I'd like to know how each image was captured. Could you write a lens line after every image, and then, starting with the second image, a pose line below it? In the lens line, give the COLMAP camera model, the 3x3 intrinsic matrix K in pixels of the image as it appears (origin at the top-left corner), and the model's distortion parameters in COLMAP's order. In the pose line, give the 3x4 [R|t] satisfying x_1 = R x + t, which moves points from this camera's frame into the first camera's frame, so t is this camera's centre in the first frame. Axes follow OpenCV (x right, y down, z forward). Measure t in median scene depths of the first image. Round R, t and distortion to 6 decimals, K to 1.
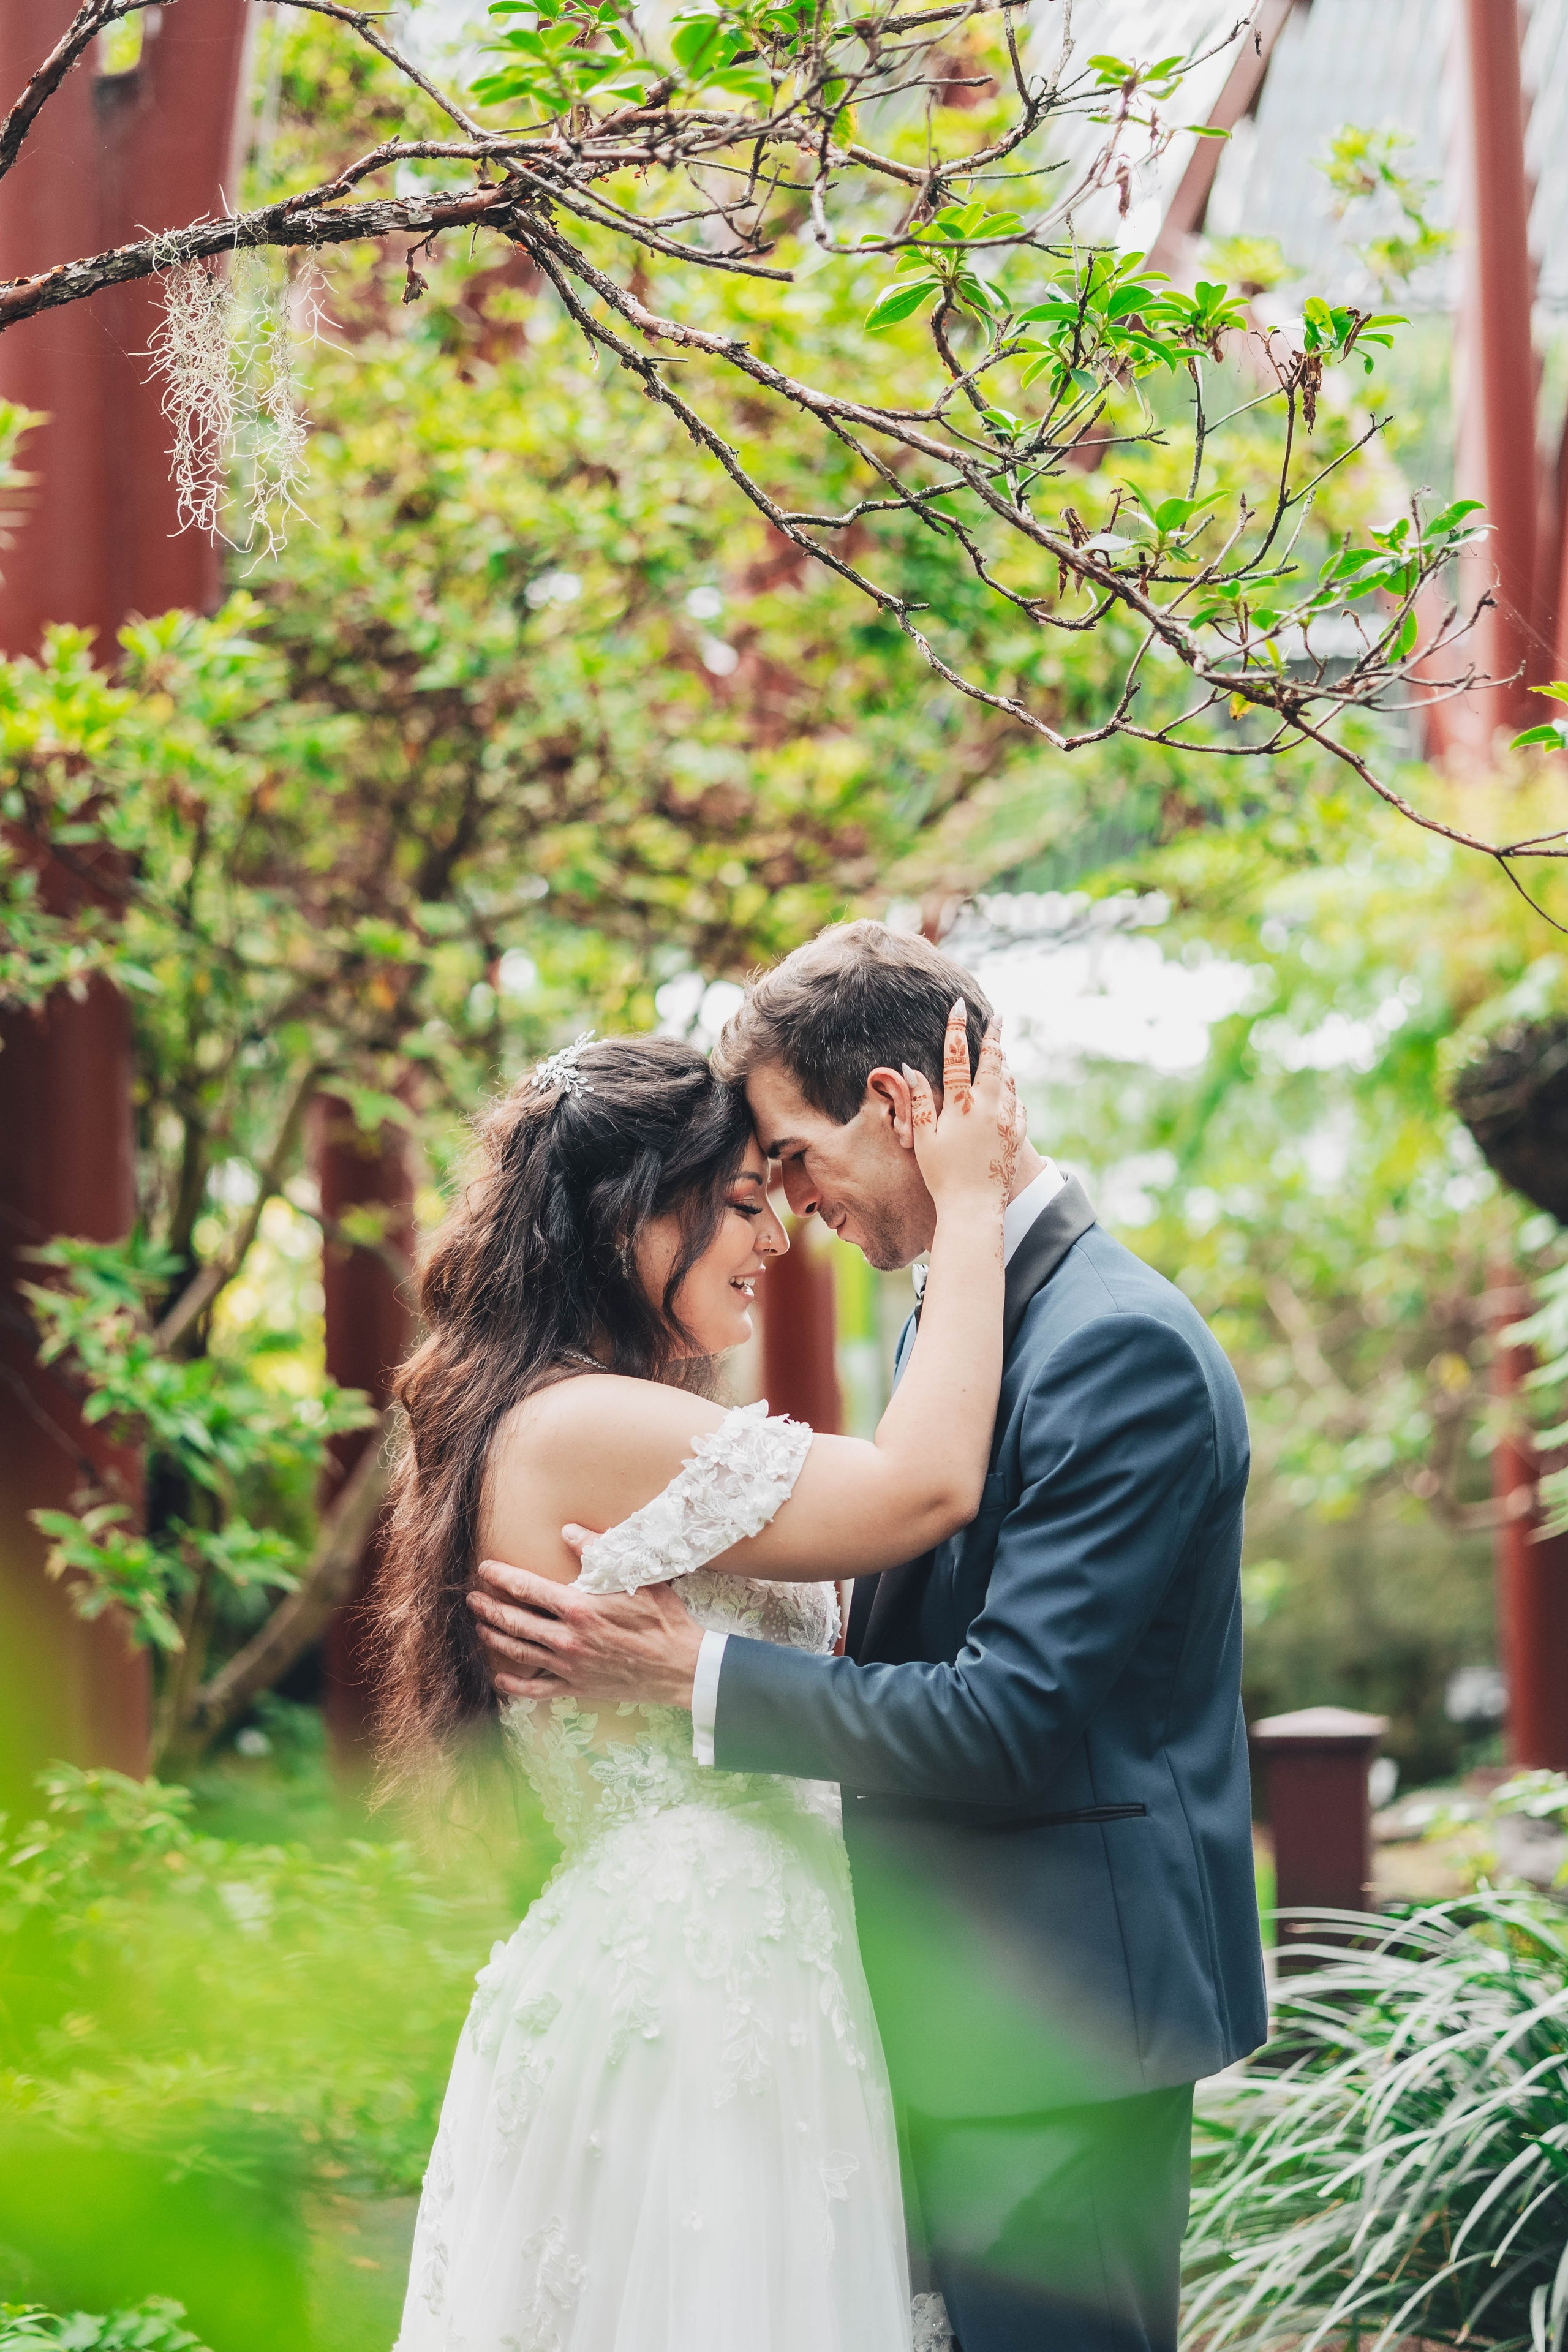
lens RADIAL K [[5380.7, 0, 783.0], [0, 5380.7, 1086.8], [0, 0, 1]] dist [-0.140126, 0.483956]
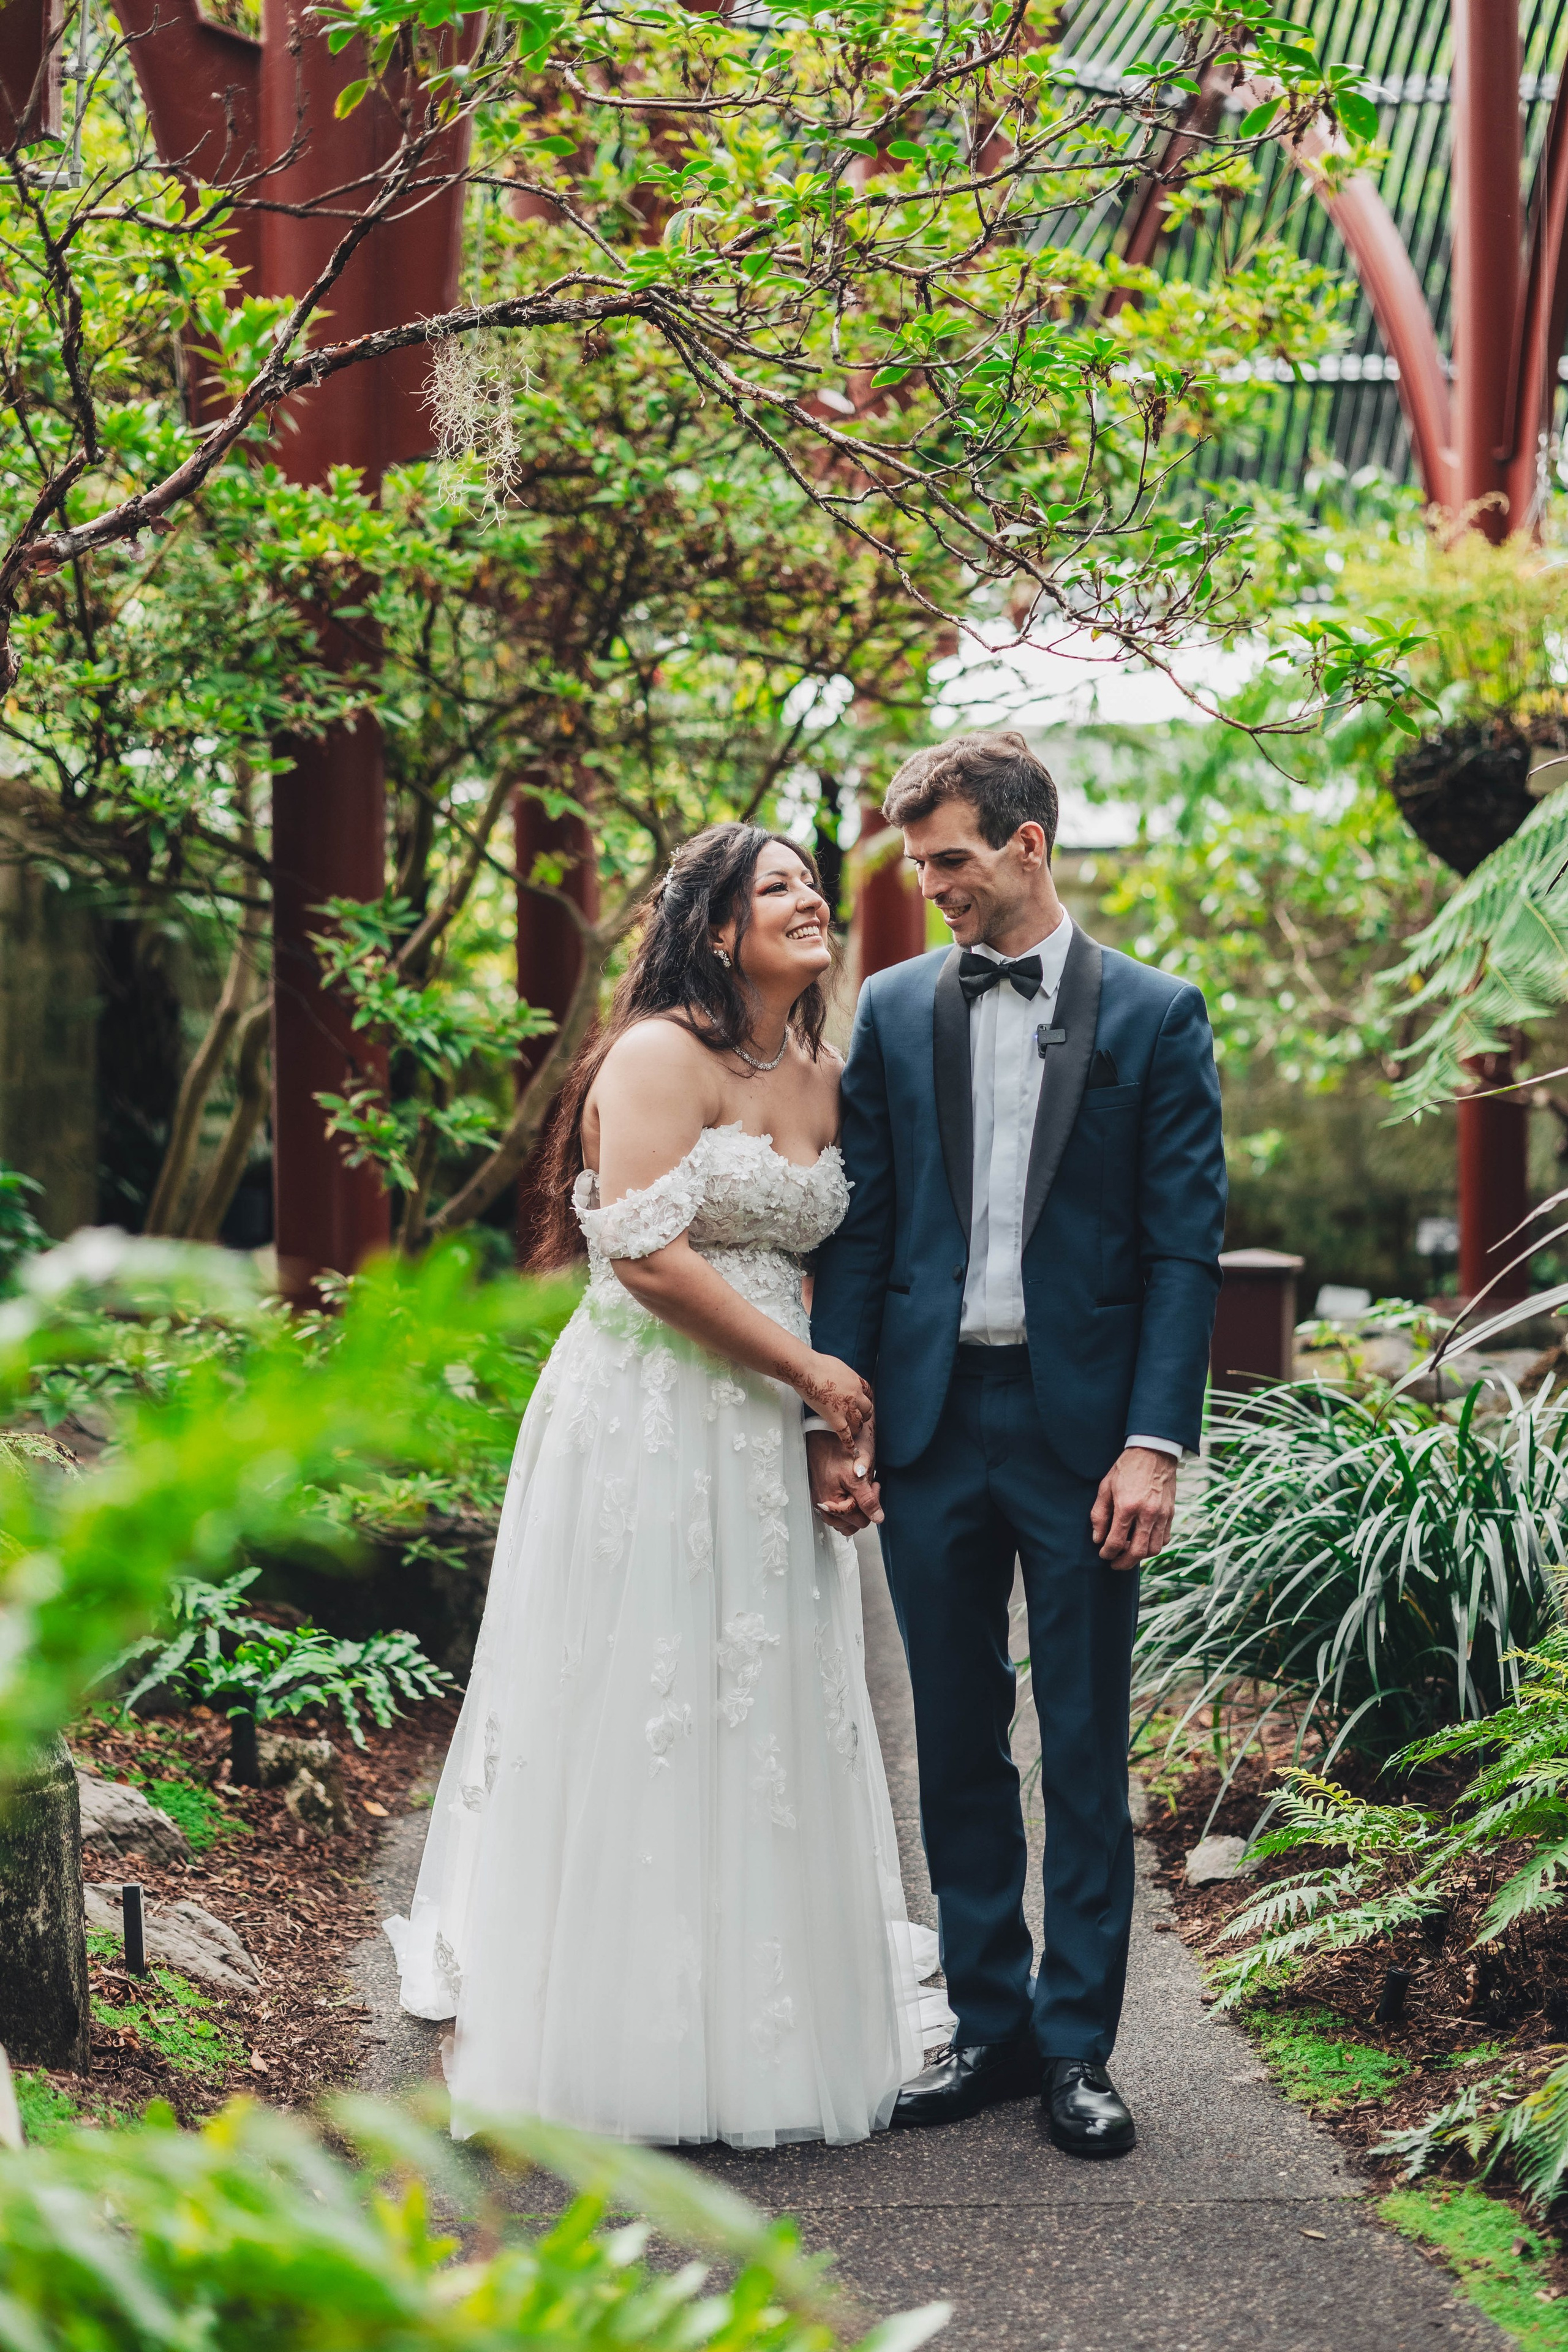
lens RADIAL K [[5421.2, 0, 784.0], [0, 5421.2, 1176.0], [0, 0, 1]] dist [-0.455571, 1.085445]
pose [[0.999230, 0.020739, -0.033297, 0.032023], [-0.017079, 0.994148, 0.106665, -0.052721], [0.035315, -0.106014, 0.993737, -0.413173]]
